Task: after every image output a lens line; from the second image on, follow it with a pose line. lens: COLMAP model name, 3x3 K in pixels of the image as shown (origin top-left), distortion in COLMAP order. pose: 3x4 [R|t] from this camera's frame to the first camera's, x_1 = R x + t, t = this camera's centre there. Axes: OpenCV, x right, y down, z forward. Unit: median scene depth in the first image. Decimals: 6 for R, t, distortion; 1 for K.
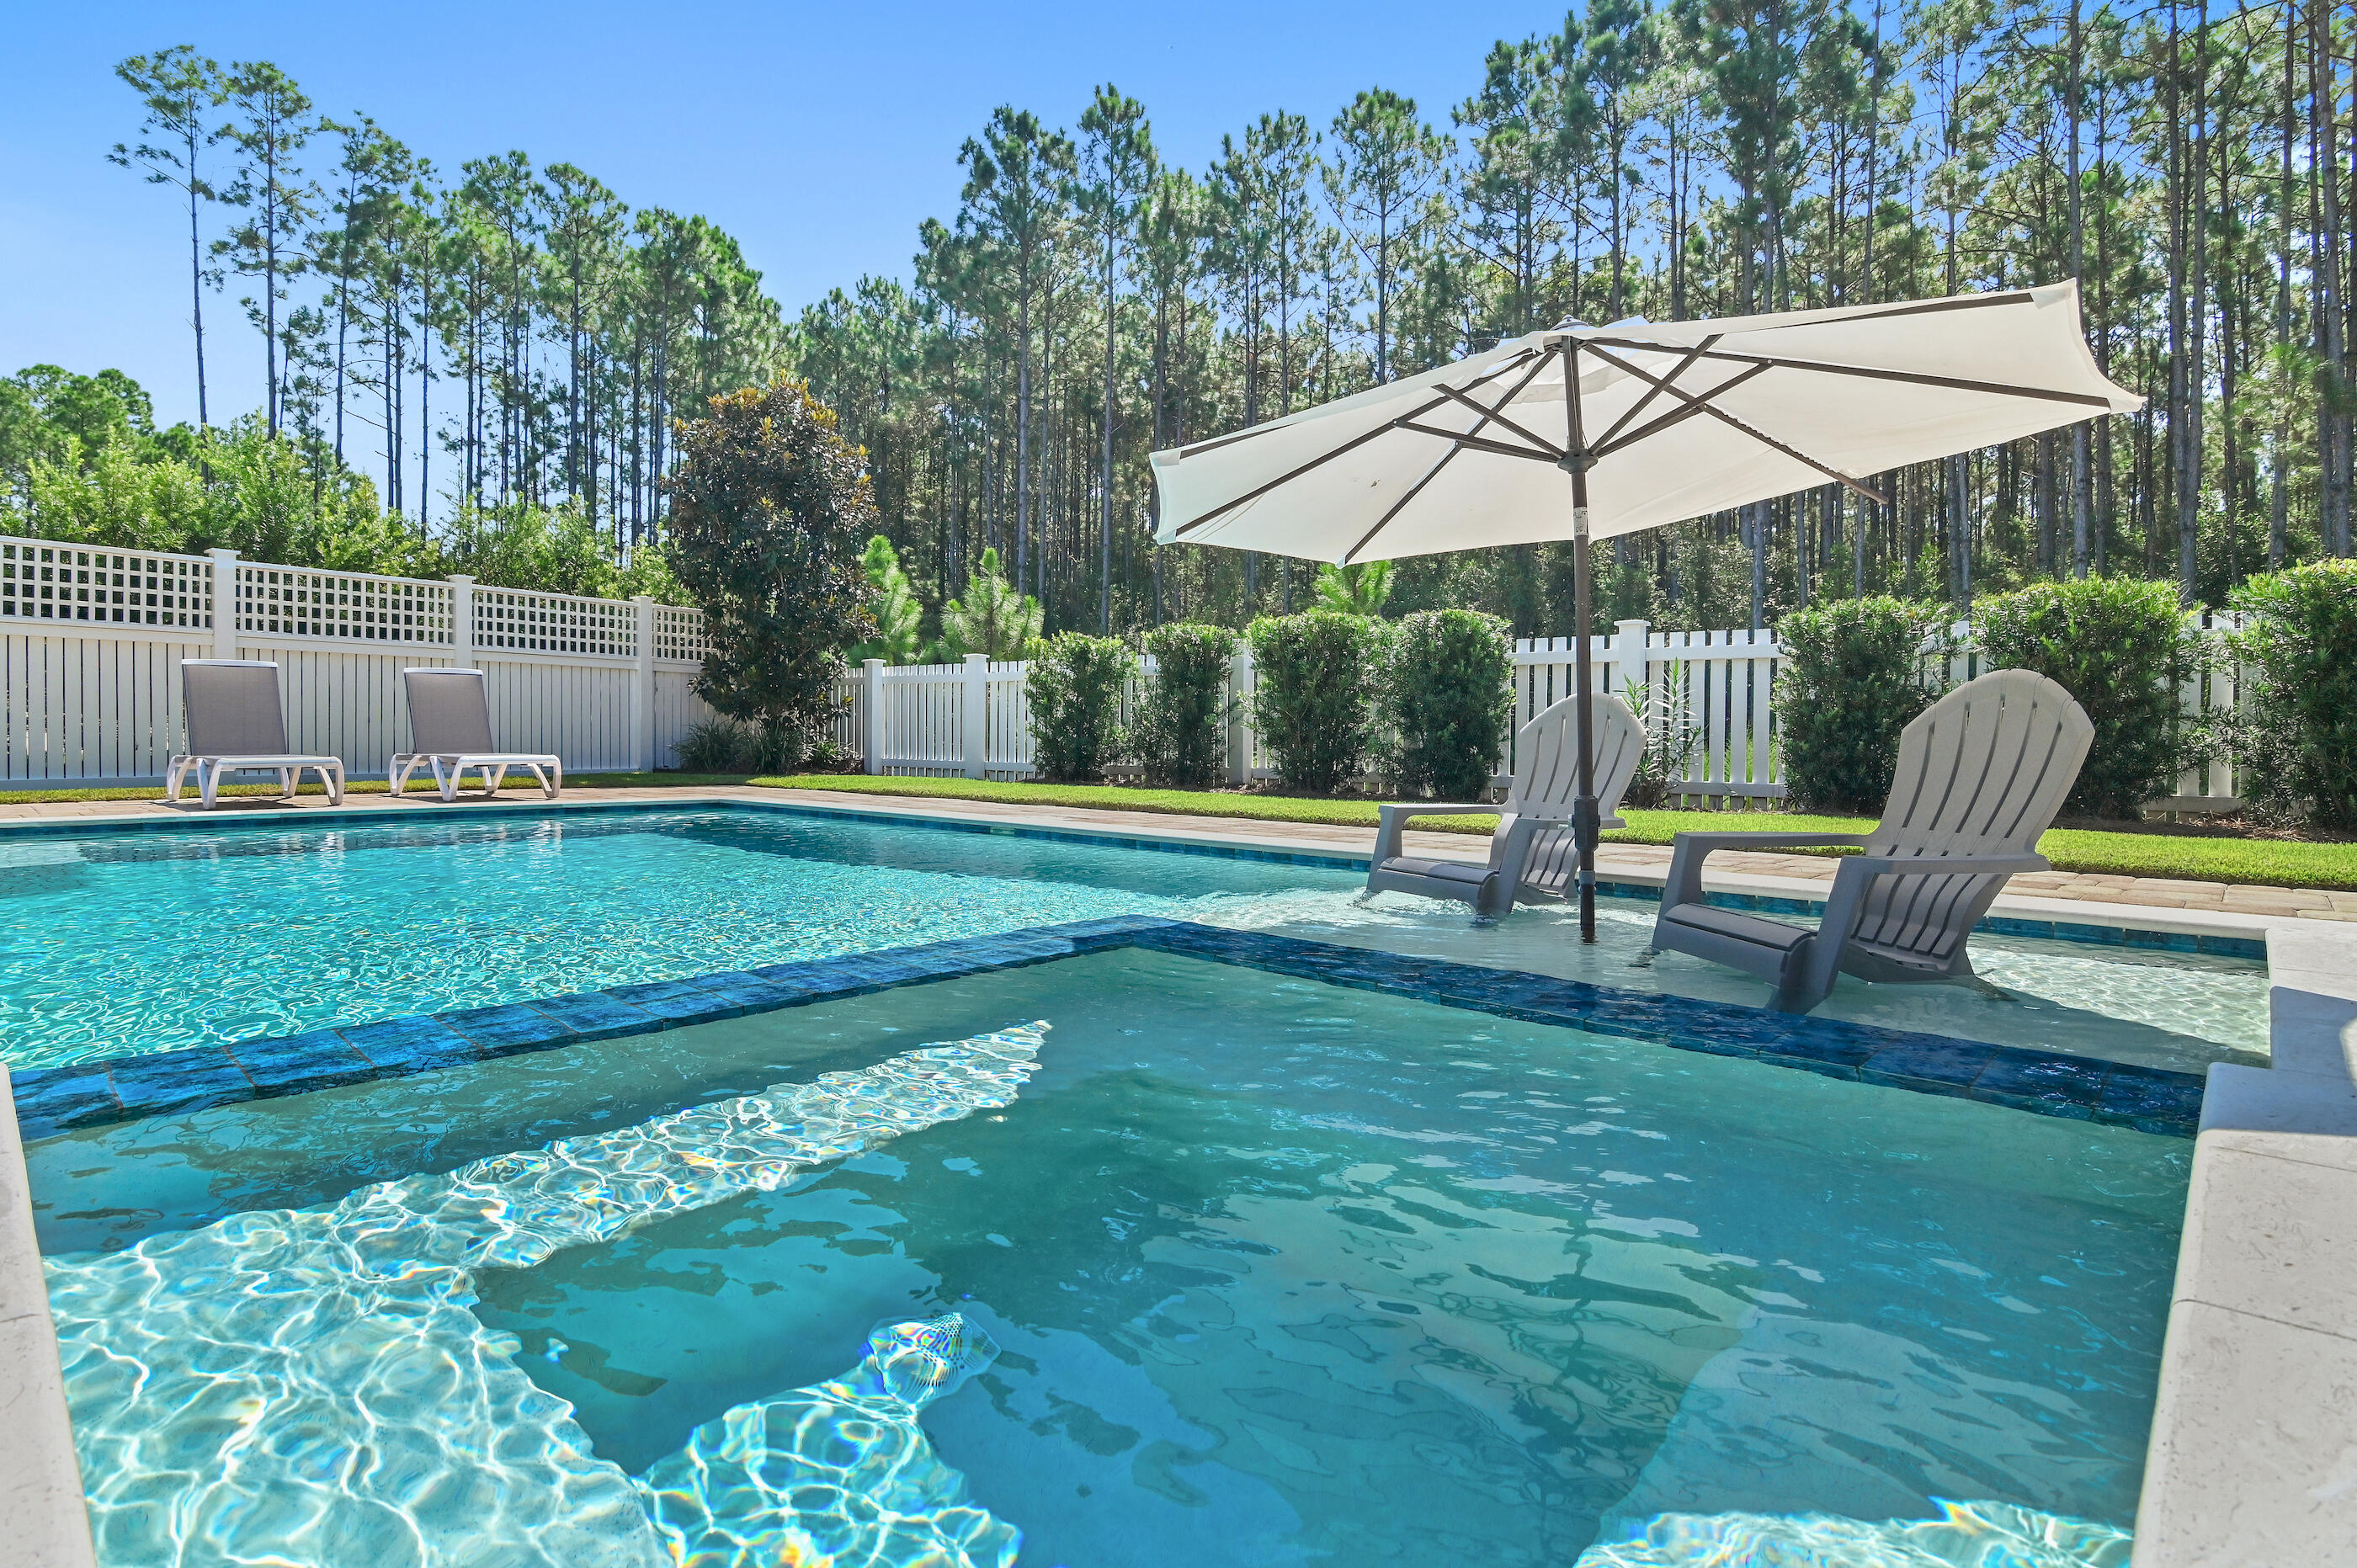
lens RADIAL K [[1183.1, 0, 1178.0], [0, 1183.1, 738.4], [0, 0, 1]] dist [-0.019577, 0.000681]
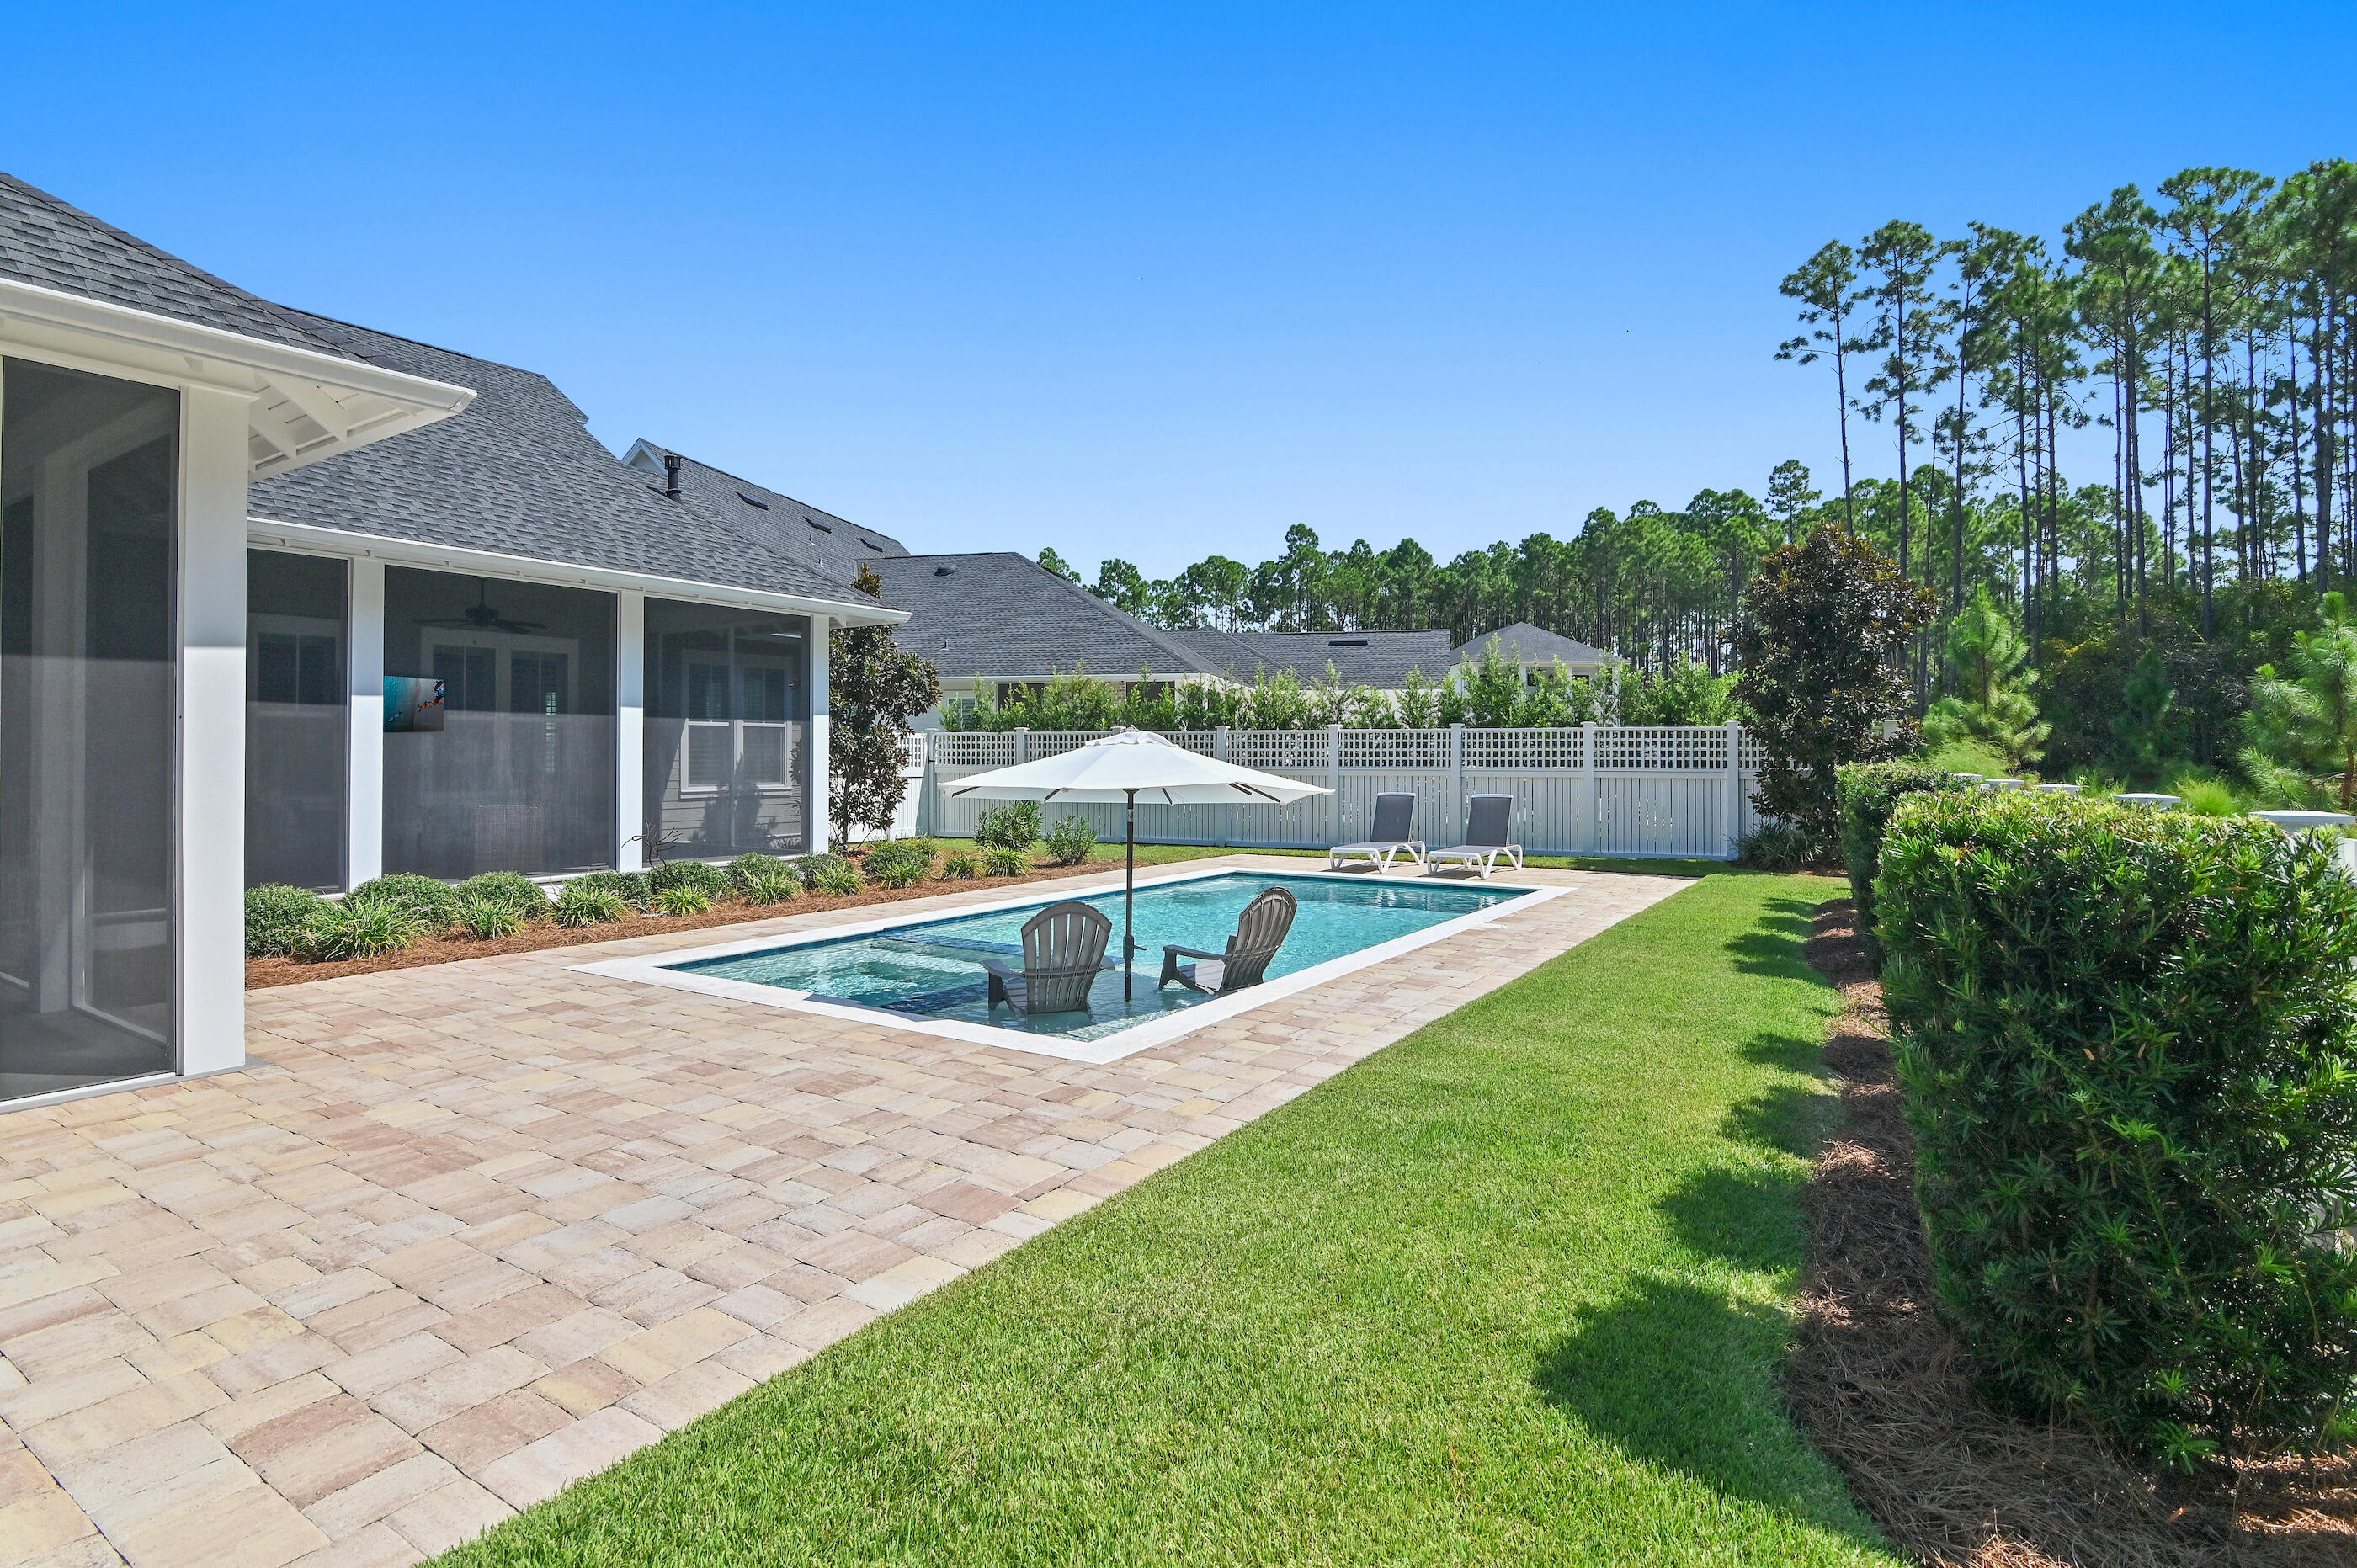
lens RADIAL K [[1183.1, 0, 1178.0], [0, 1183.1, 738.4], [0, 0, 1]] dist [-0.019577, 0.000681]
pose [[0.175613, -0.016847, -0.984315, 0.260495], [-0.000922, 0.999850, -0.017277, -0.029399], [0.984459, 0.003942, 0.175571, 0.067278]]
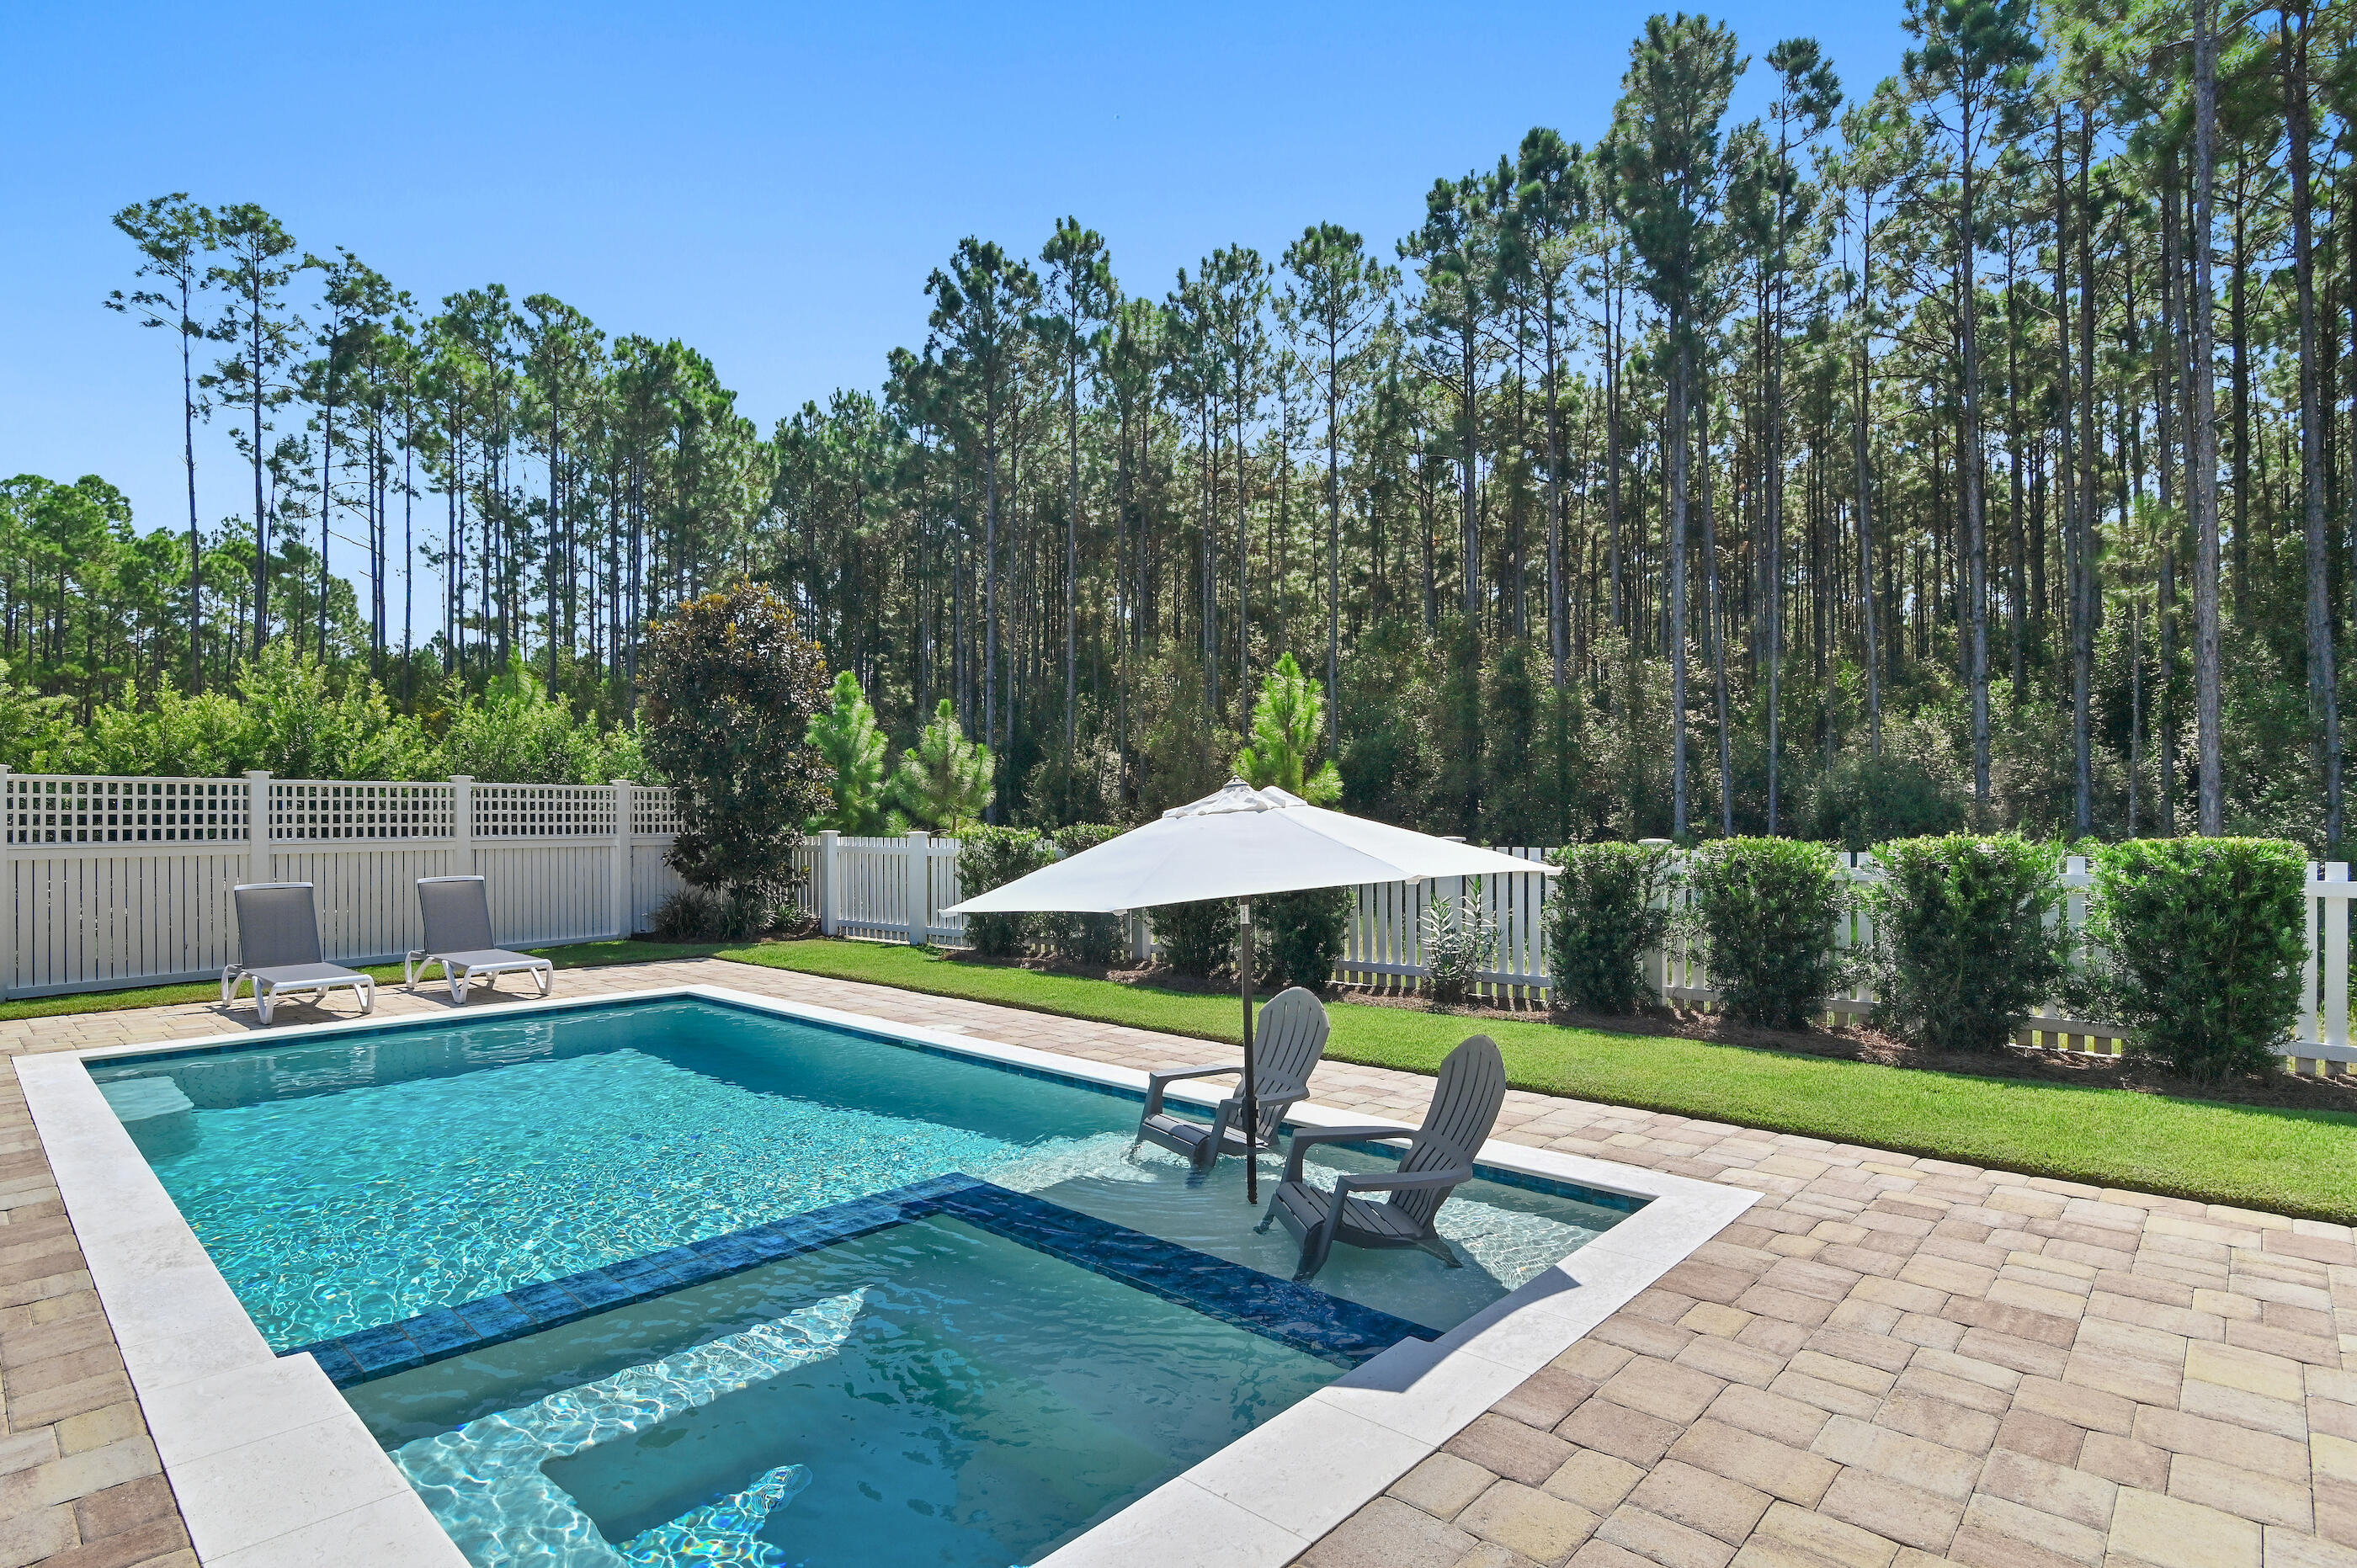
lens RADIAL K [[1207.1, 0, 1178.5], [0, 1207.1, 784.0], [0, 0, 1]] dist [-0.018727, -0.000073]
pose [[0.999907, -0.011311, 0.007580, 0.024525], [0.011479, 0.999682, -0.022458, -0.031234], [-0.007323, 0.022543, 0.999719, -0.053923]]
